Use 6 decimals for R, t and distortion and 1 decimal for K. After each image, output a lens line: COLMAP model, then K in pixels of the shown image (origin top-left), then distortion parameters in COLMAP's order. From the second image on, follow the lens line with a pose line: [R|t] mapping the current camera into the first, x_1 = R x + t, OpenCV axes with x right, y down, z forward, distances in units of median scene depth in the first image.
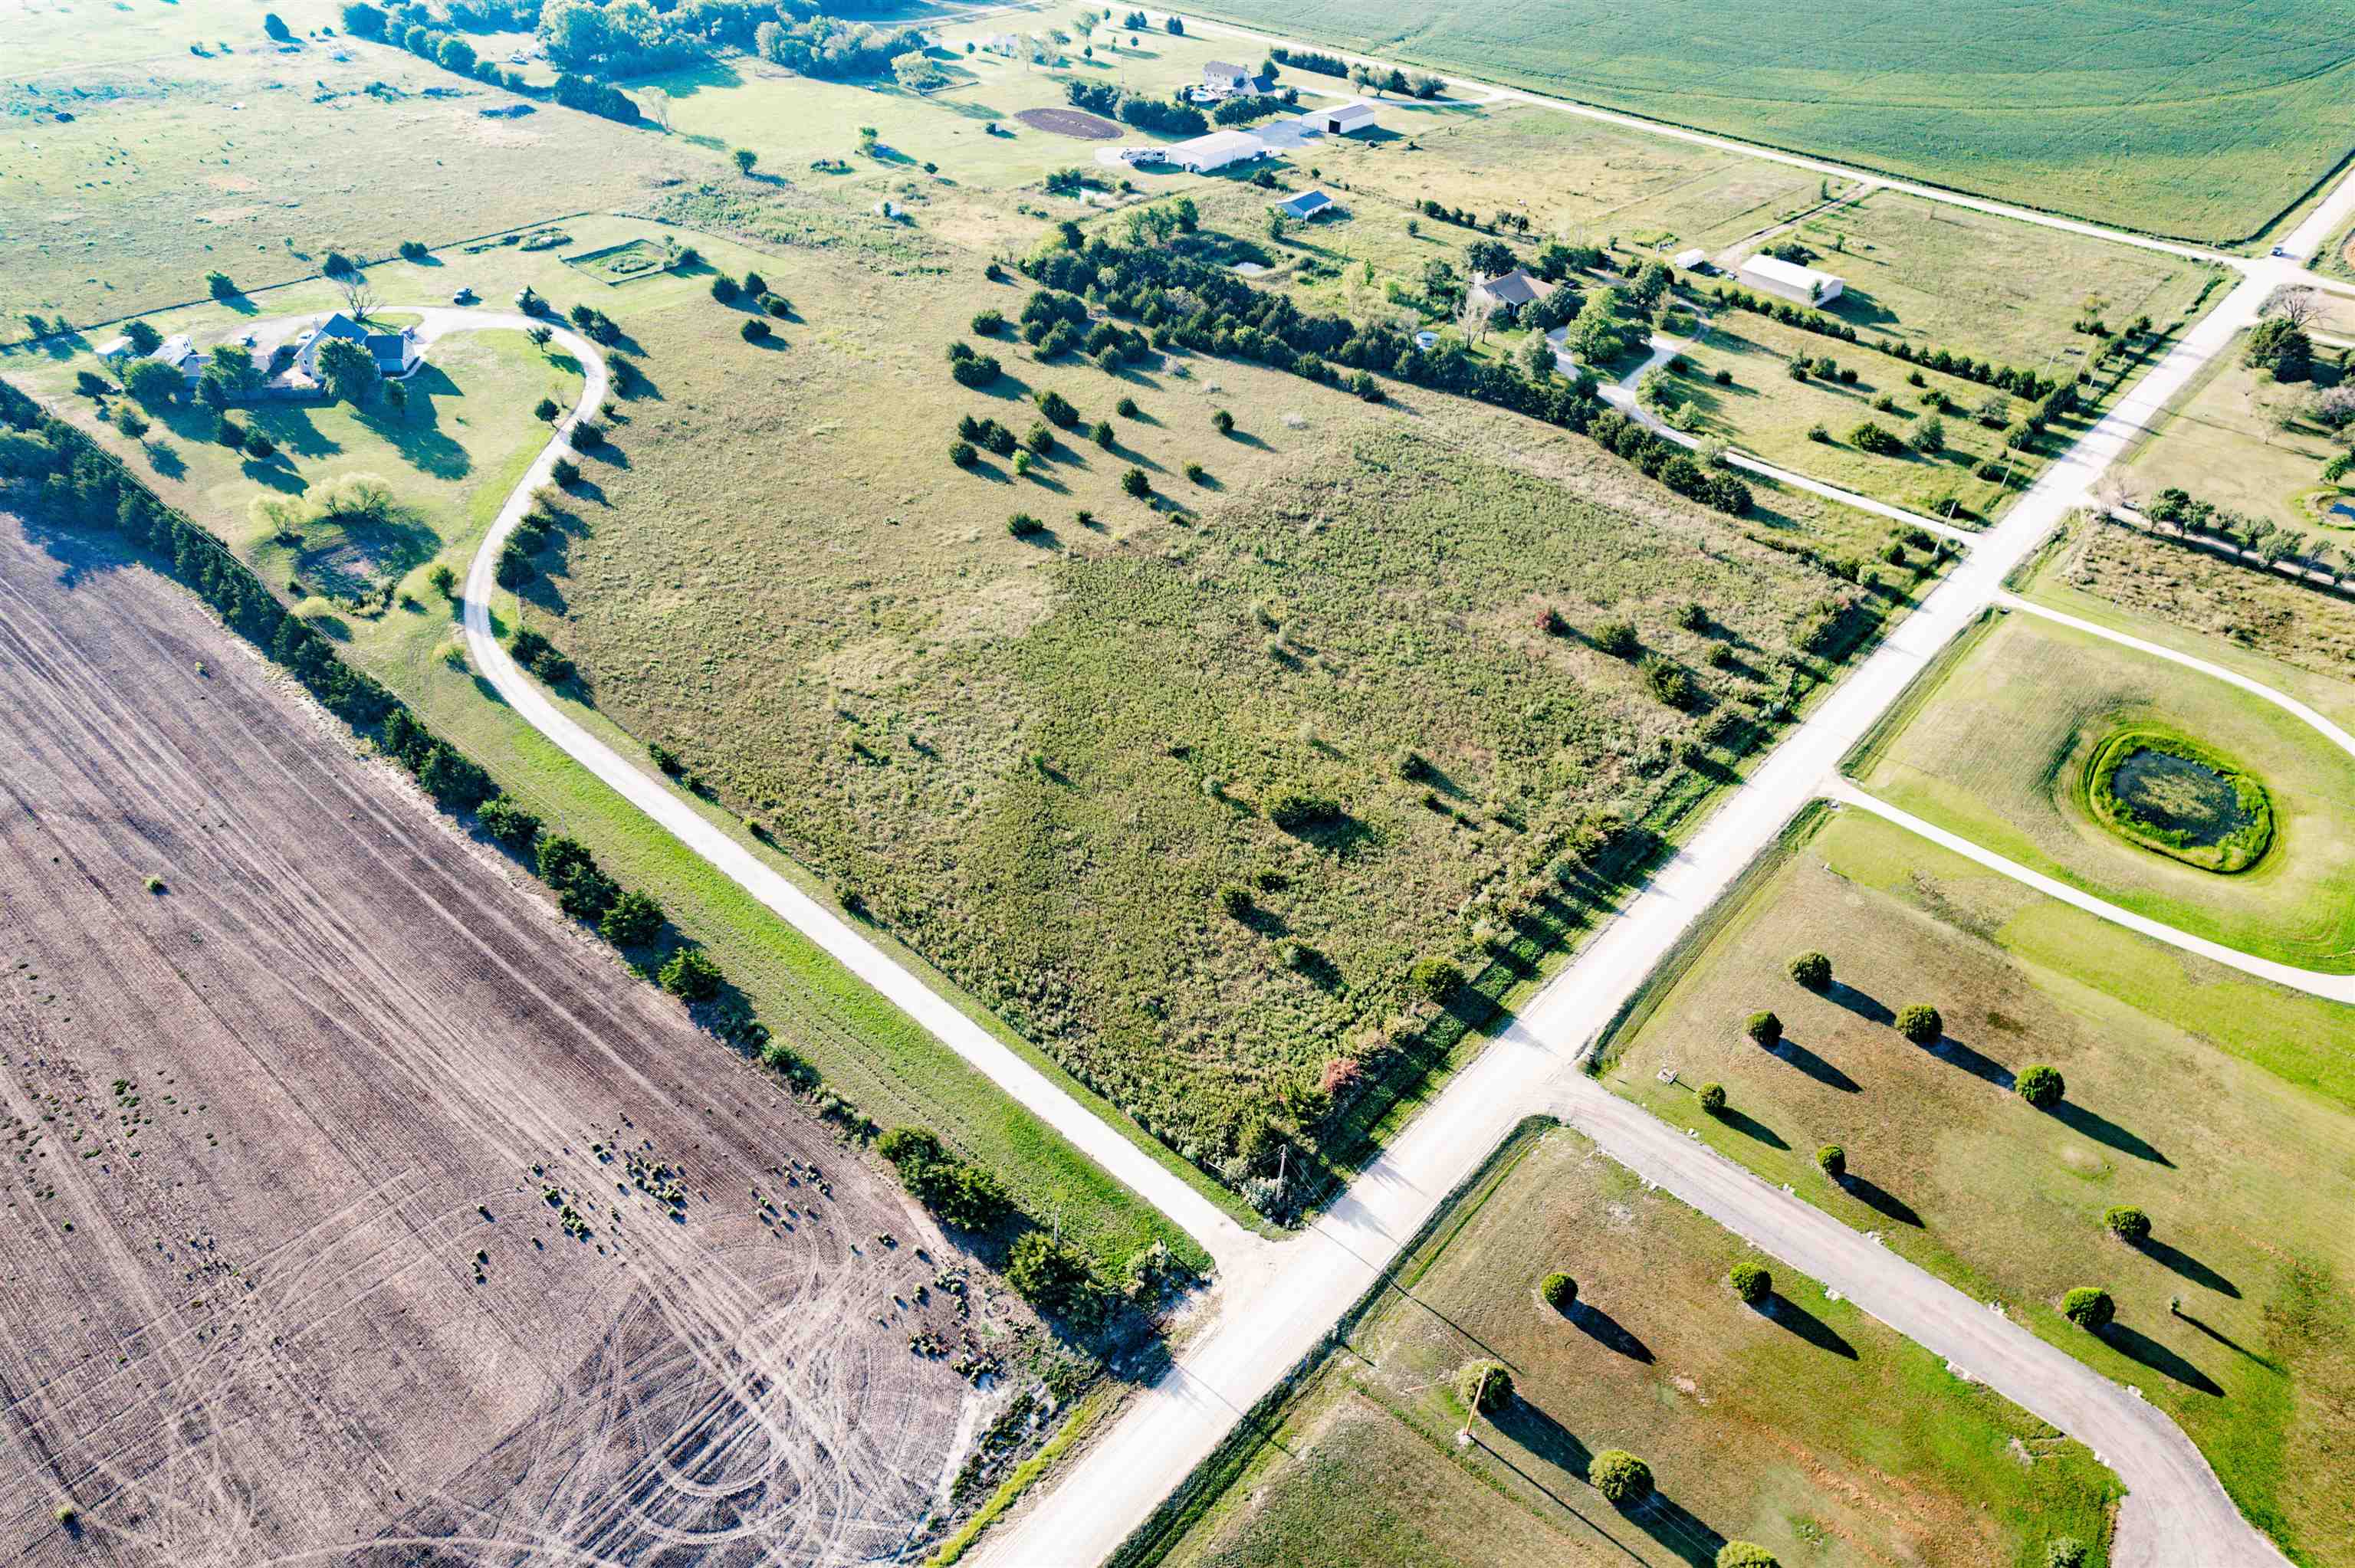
lens RADIAL K [[1530.4, 0, 1186.8], [0, 1530.4, 803.3], [0, 0, 1]] dist [-0.084485, 0.078805]
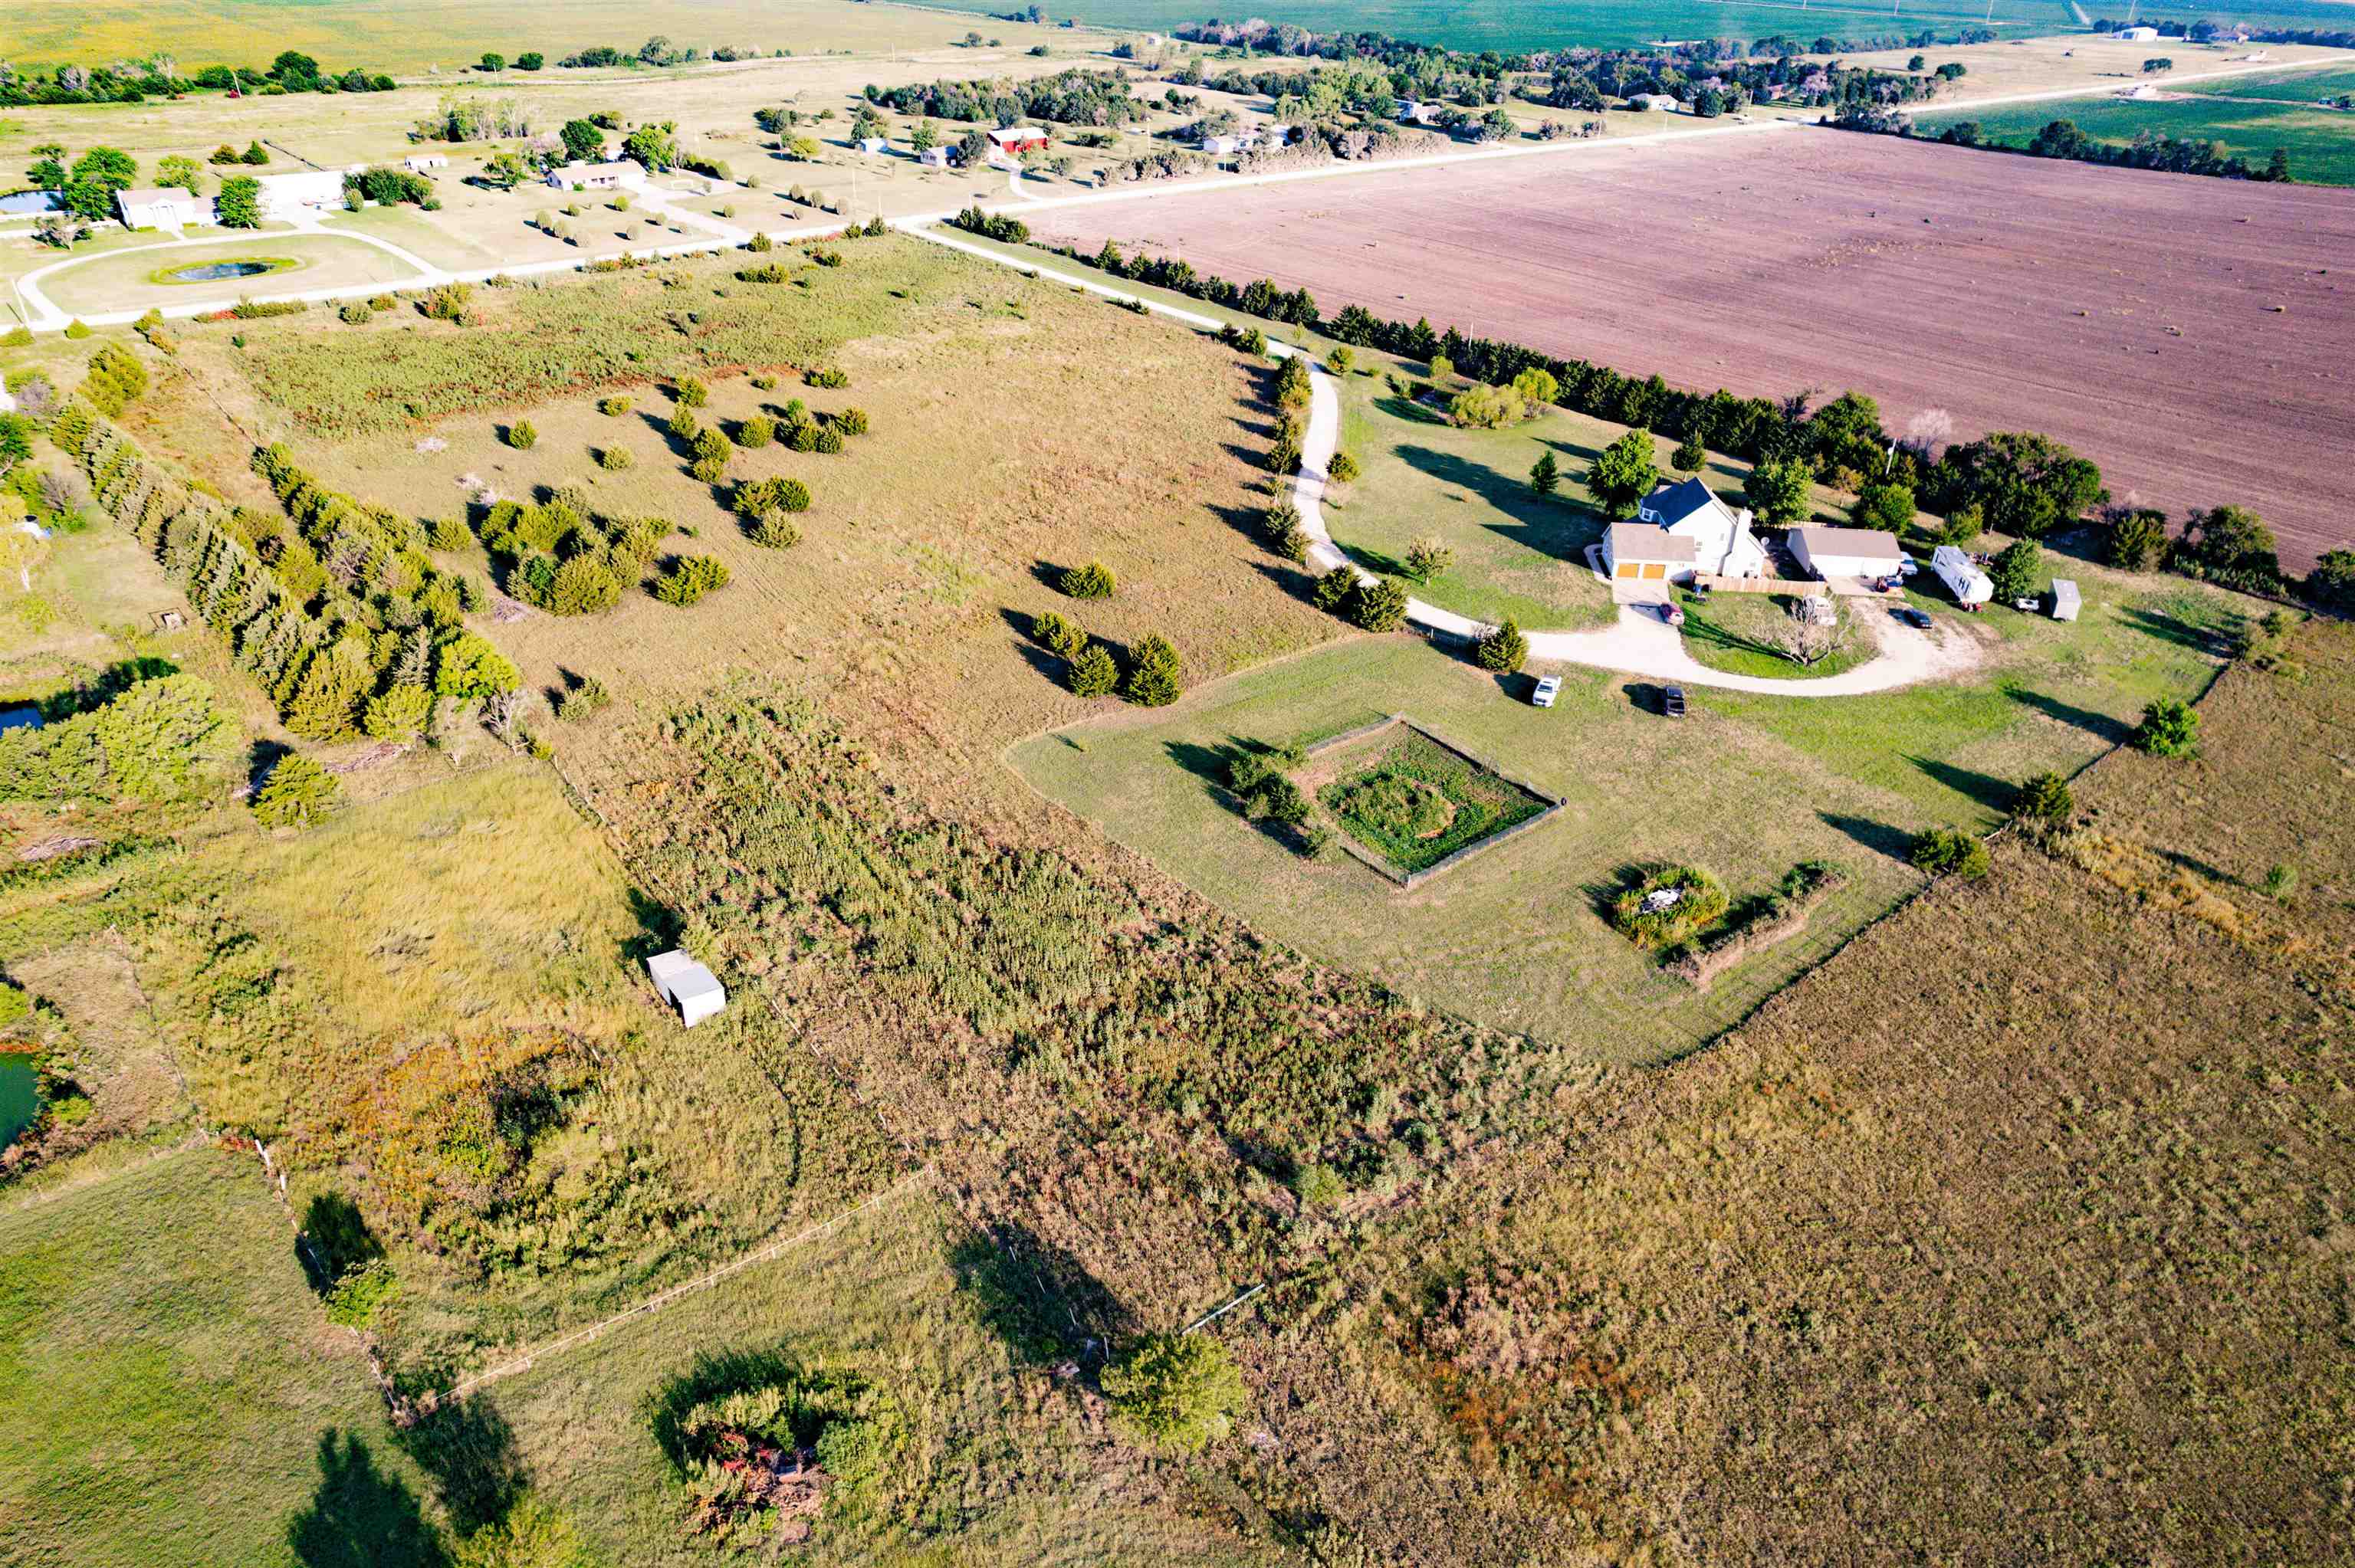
lens RADIAL K [[1530.4, 0, 1186.8], [0, 1530.4, 803.3], [0, 0, 1]] dist [-0.084485, 0.078805]
pose [[-0.986669, -0.127737, 0.100831, -0.533159], [0.050053, 0.351354, 0.934904, -1.125269], [-0.154849, 0.927488, -0.340276, 1.715273]]
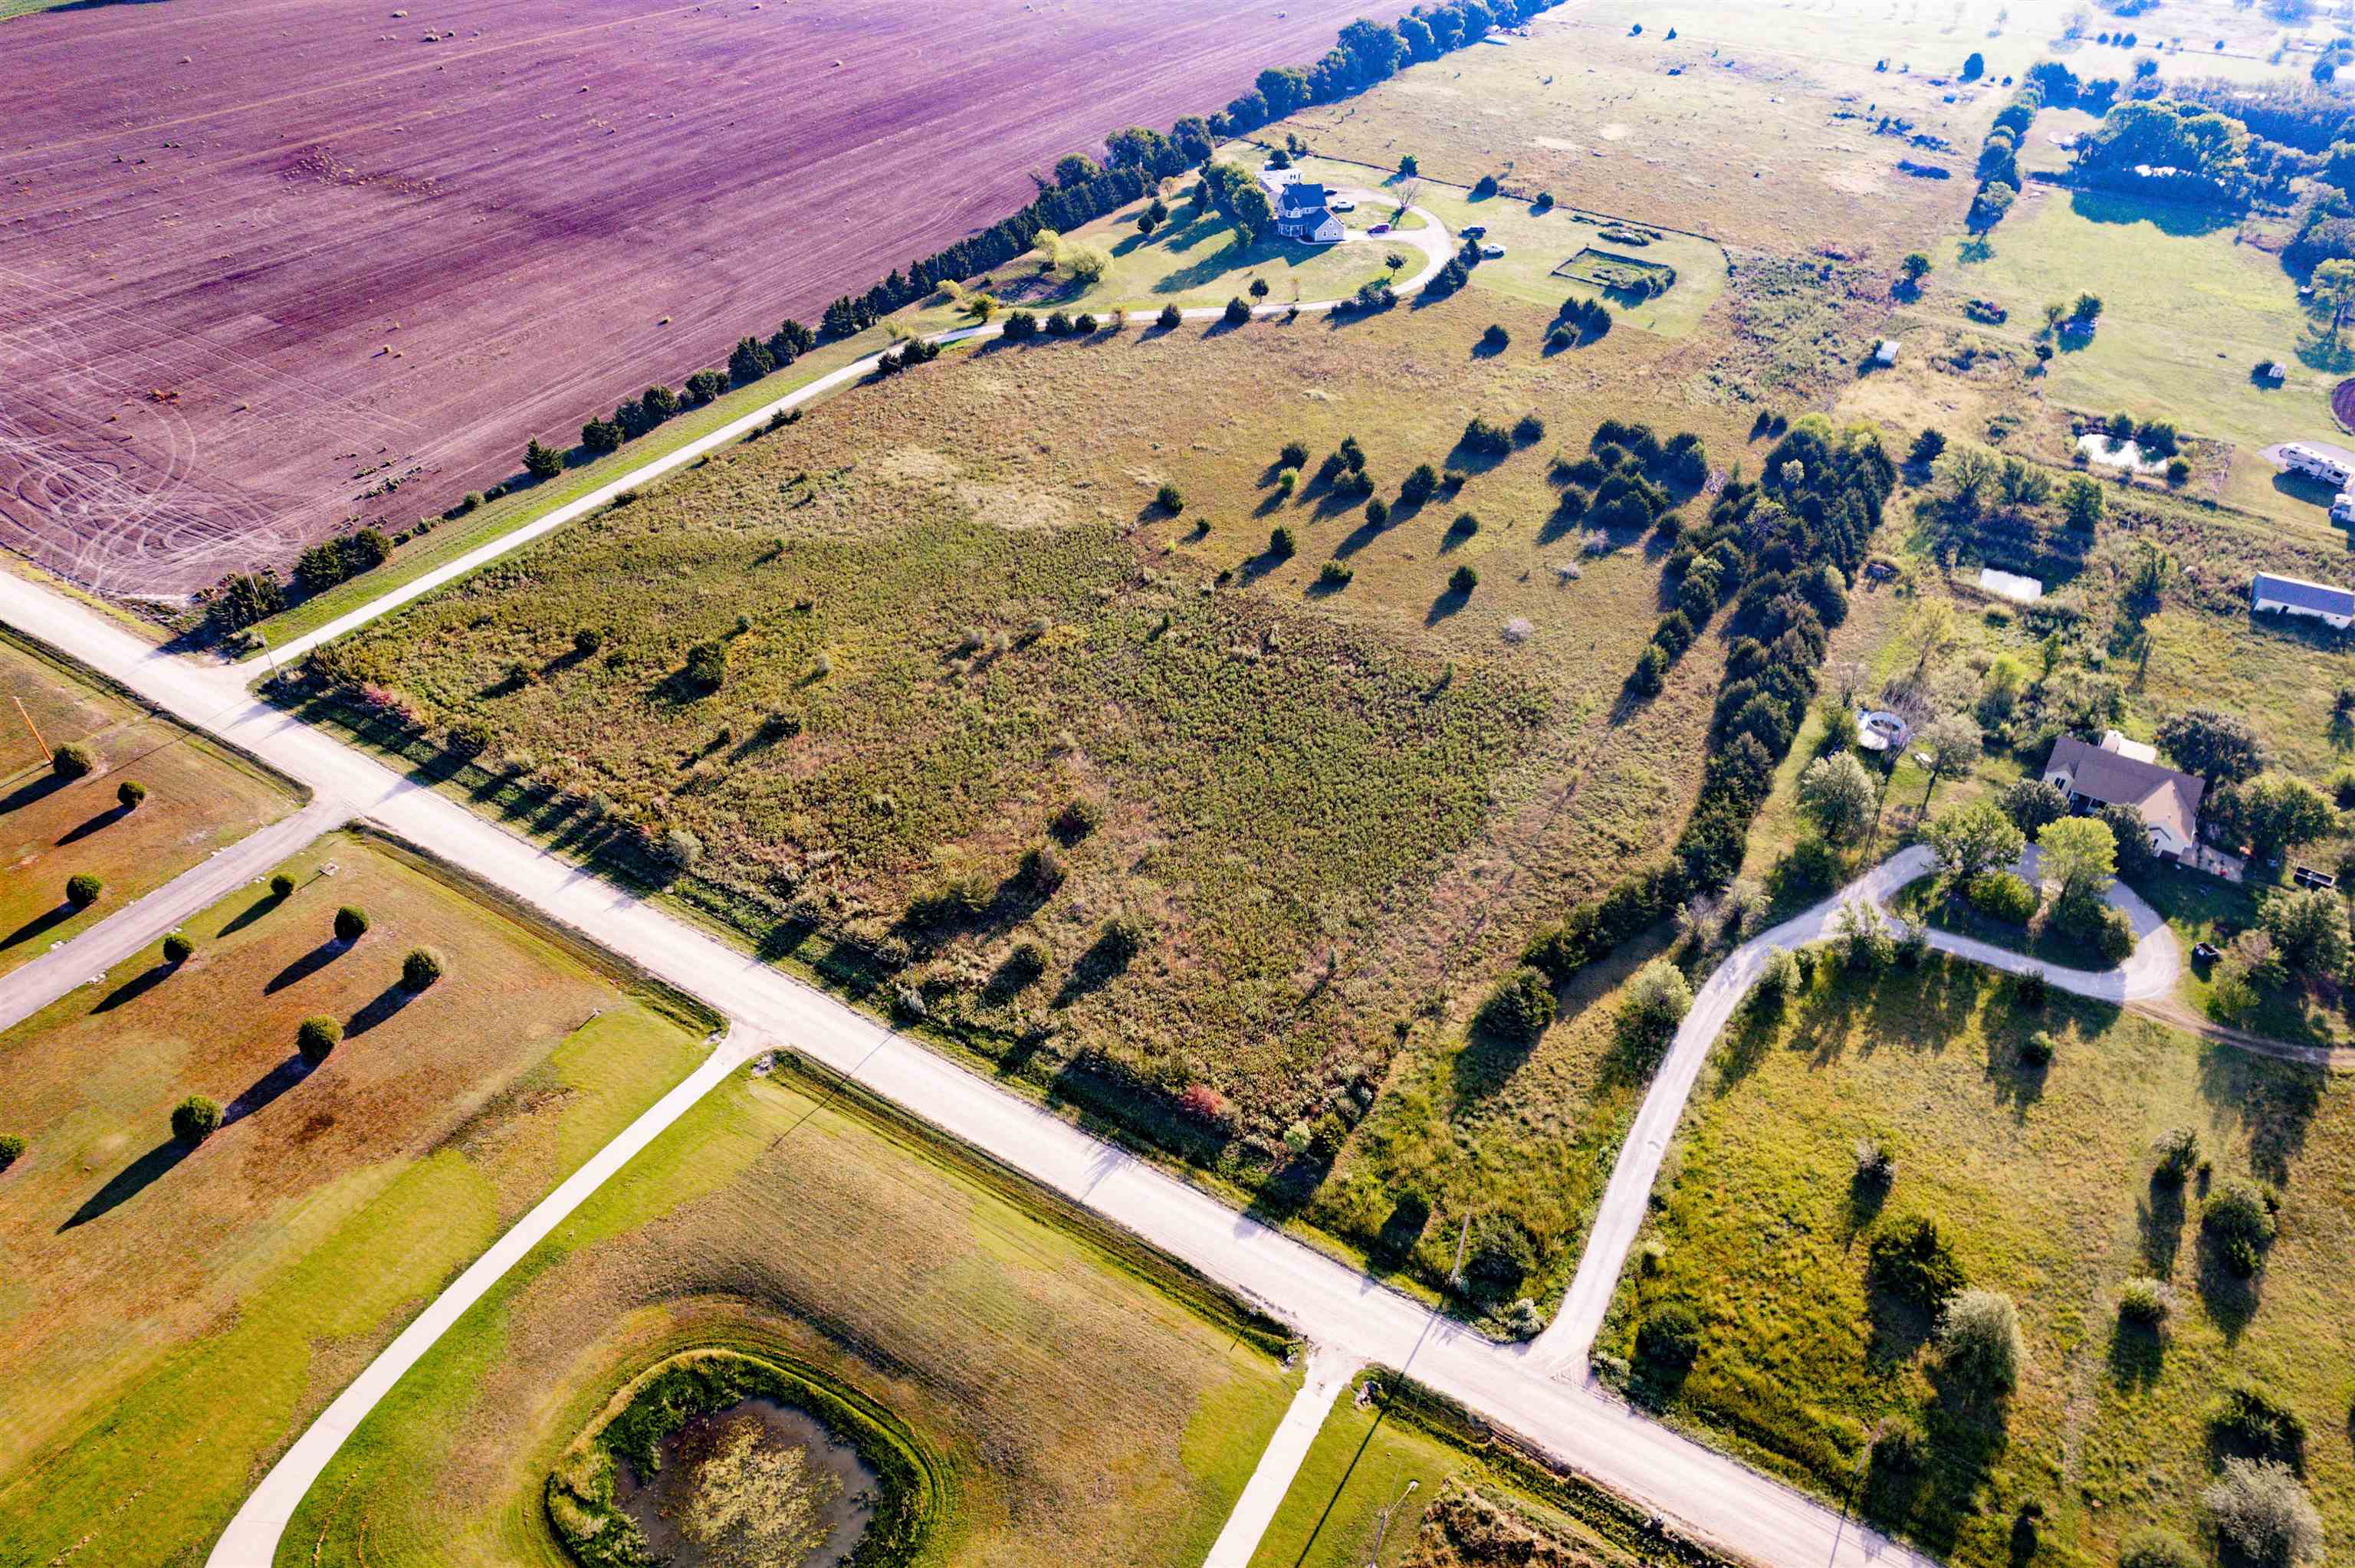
lens RADIAL K [[1530.4, 0, 1186.8], [0, 1530.4, 803.3], [0, 0, 1]] dist [-0.084485, 0.078805]
pose [[0.171000, 0.591927, -0.787643, 0.895318], [-0.625298, 0.682992, 0.377525, -0.473593], [0.761421, 0.427955, 0.486922, 0.644434]]
